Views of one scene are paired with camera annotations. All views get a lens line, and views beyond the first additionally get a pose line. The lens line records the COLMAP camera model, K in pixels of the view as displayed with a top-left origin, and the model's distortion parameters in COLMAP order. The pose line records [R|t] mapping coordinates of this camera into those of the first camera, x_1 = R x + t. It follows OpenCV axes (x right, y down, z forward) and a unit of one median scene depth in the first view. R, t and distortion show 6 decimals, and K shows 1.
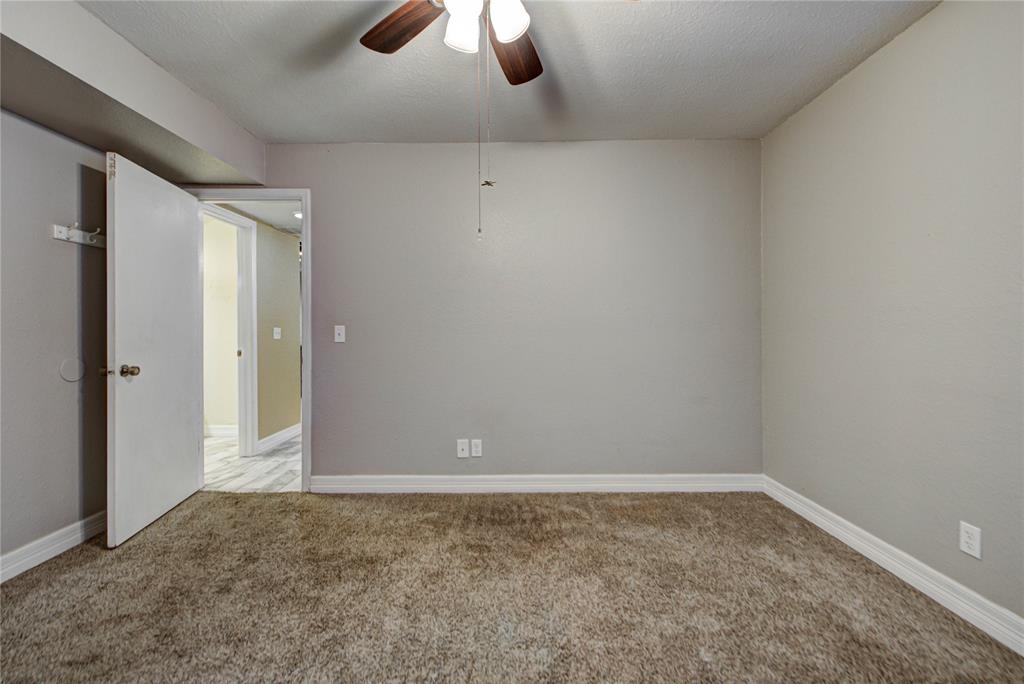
lens RADIAL K [[409.1, 0, 506.9], [0, 409.1, 335.1], [0, 0, 1]] dist [0.003985, -0.002985]
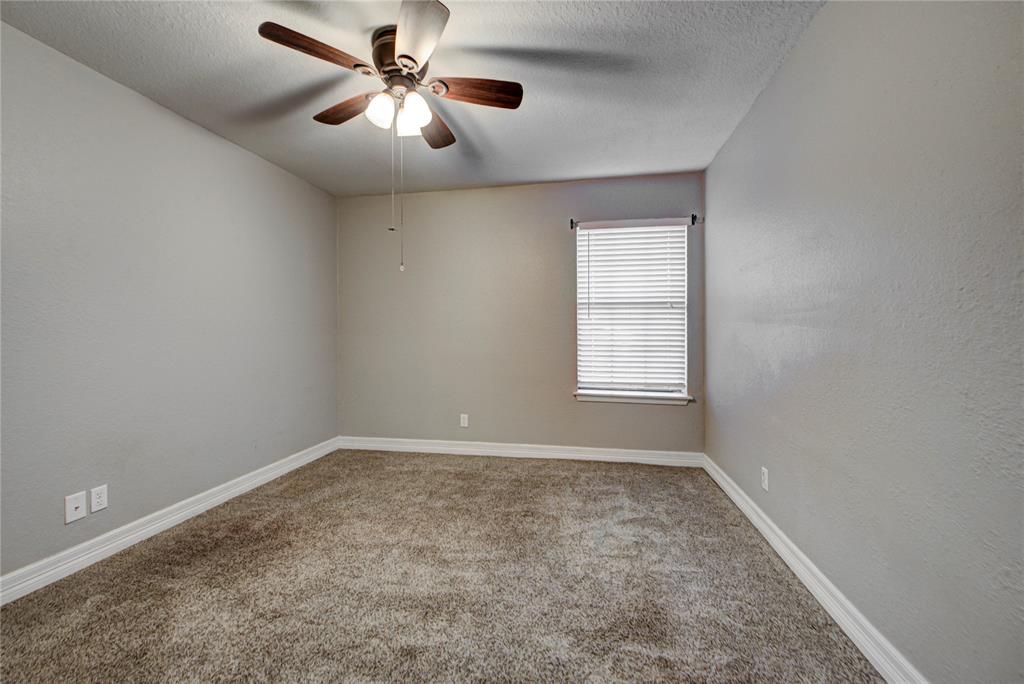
lens RADIAL K [[409.1, 0, 512.1], [0, 409.1, 338.5], [0, 0, 1]] dist [0.003985, -0.002985]
pose [[0.172019, -0.008477, 0.985057, -0.720215], [0.012757, 0.999898, 0.006377, 0.001937], [-0.985011, 0.011470, 0.172109, 0.178971]]
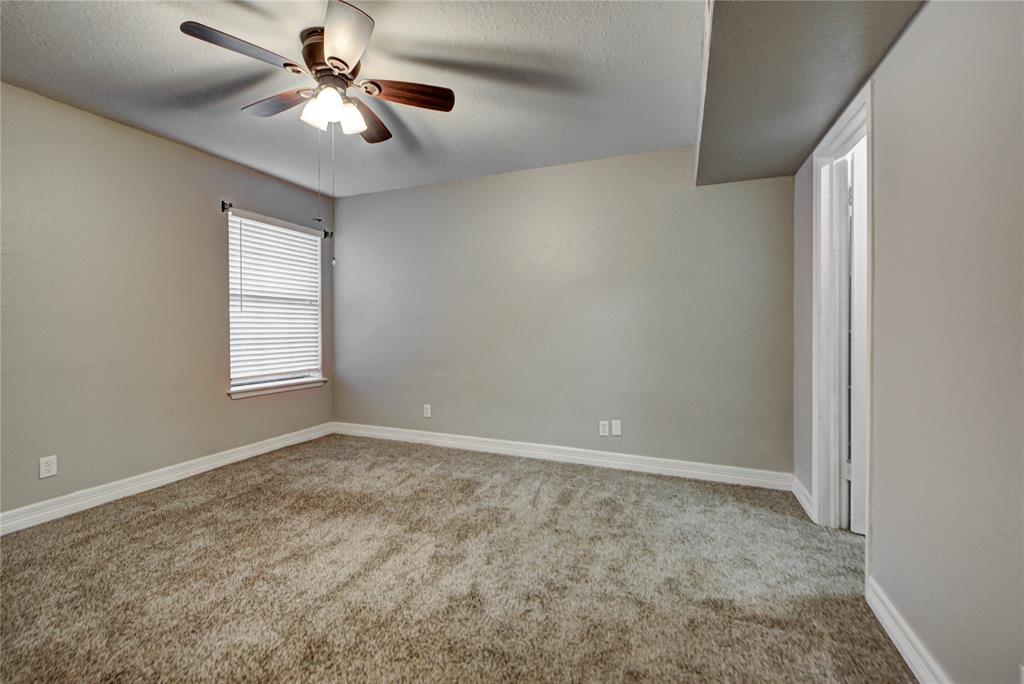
lens RADIAL K [[409.1, 0, 515.5], [0, 409.1, 336.8], [0, 0, 1]] dist [0.003985, -0.002985]
pose [[-0.929488, 0.000158, 0.368851, -0.617289], [0.014661, 0.999225, 0.036518, -0.006475], [-0.368560, 0.039351, -0.928771, 1.071297]]
